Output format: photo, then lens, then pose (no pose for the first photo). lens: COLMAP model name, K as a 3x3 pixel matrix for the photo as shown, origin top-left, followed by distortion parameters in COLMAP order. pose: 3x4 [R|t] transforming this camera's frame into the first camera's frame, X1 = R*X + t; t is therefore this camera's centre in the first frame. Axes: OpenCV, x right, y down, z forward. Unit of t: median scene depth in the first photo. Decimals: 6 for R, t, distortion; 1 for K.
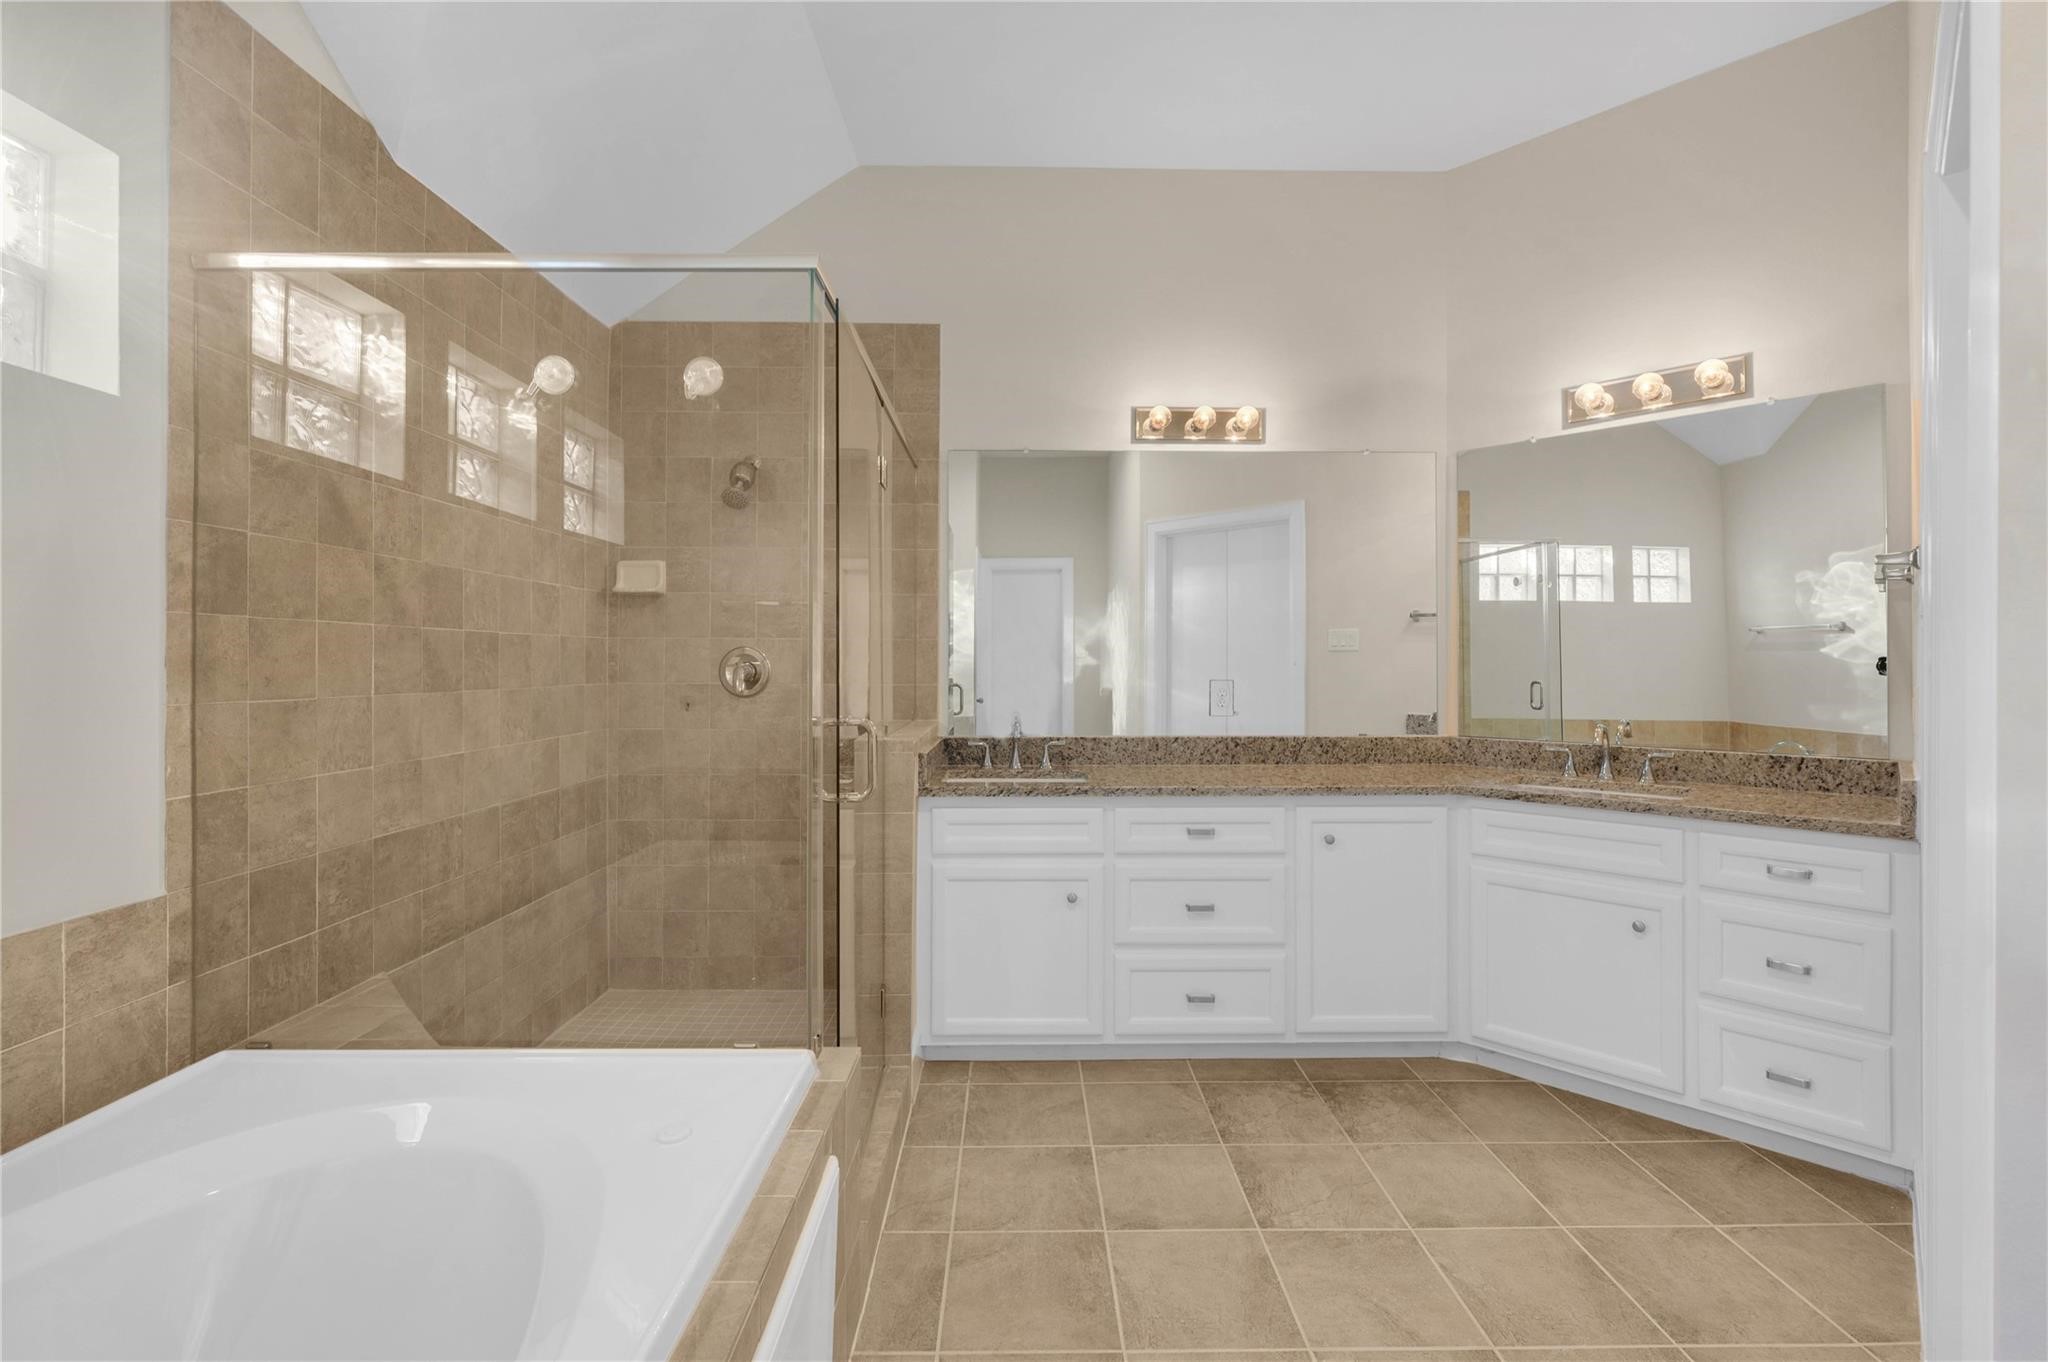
lens RADIAL K [[856.9, 0, 1027.4], [0, 856.9, 669.0], [0, 0, 1]] dist [0.000602, -0.000143]
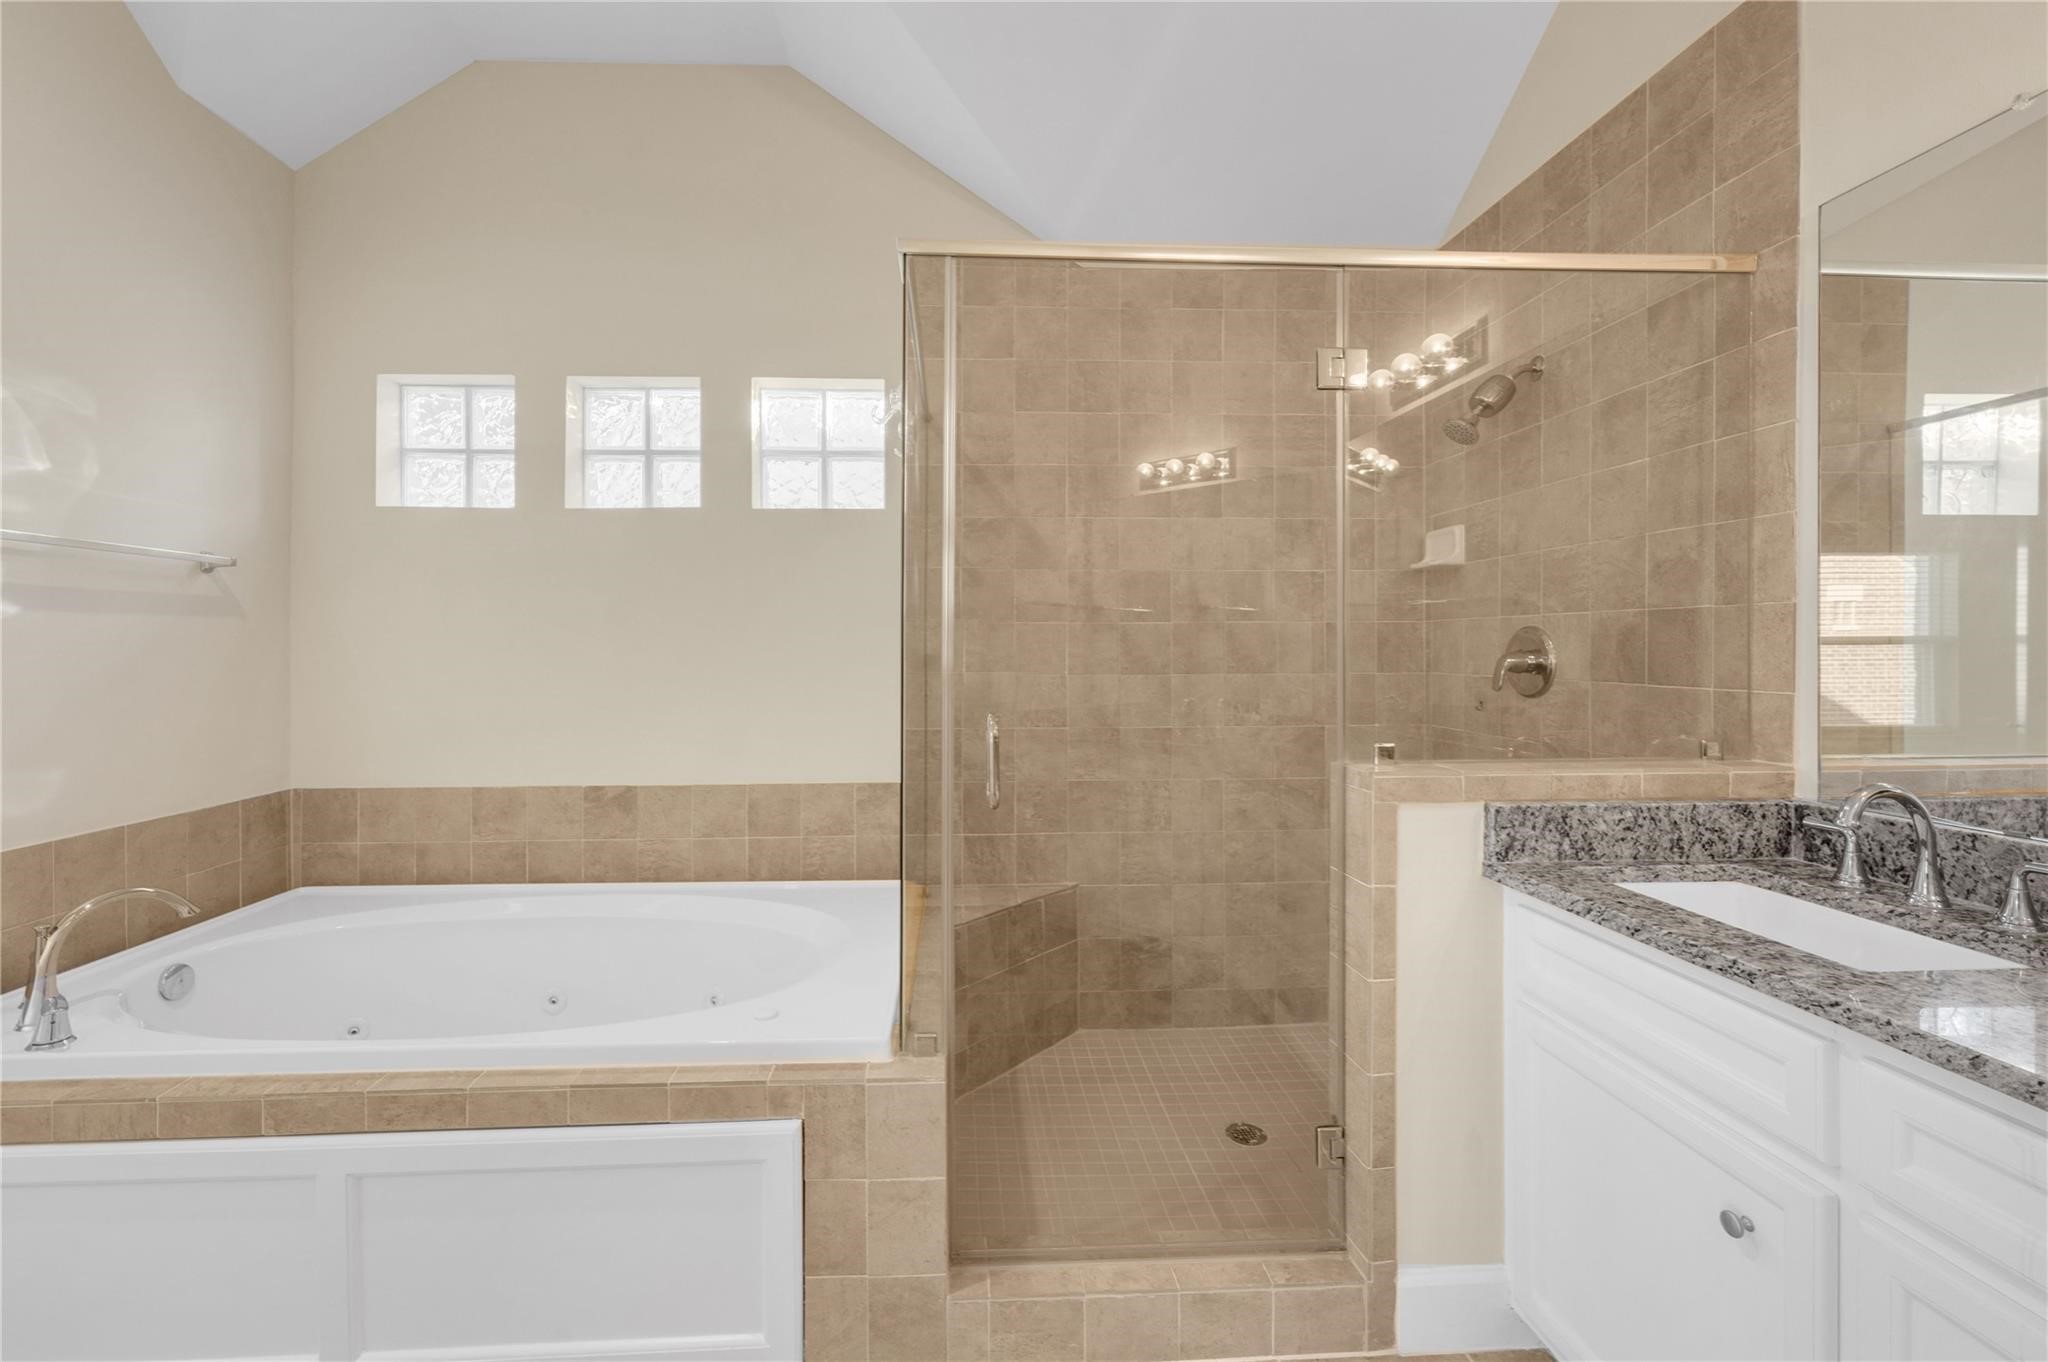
lens RADIAL K [[856.9, 0, 1005.4], [0, 856.9, 655.1], [0, 0, 1]] dist [0.000602, -0.000143]
pose [[0.052367, 0.006035, -0.998610, 0.543804], [-0.002790, 0.999979, 0.005897, -0.008123], [0.998624, 0.002477, 0.052383, 0.775322]]
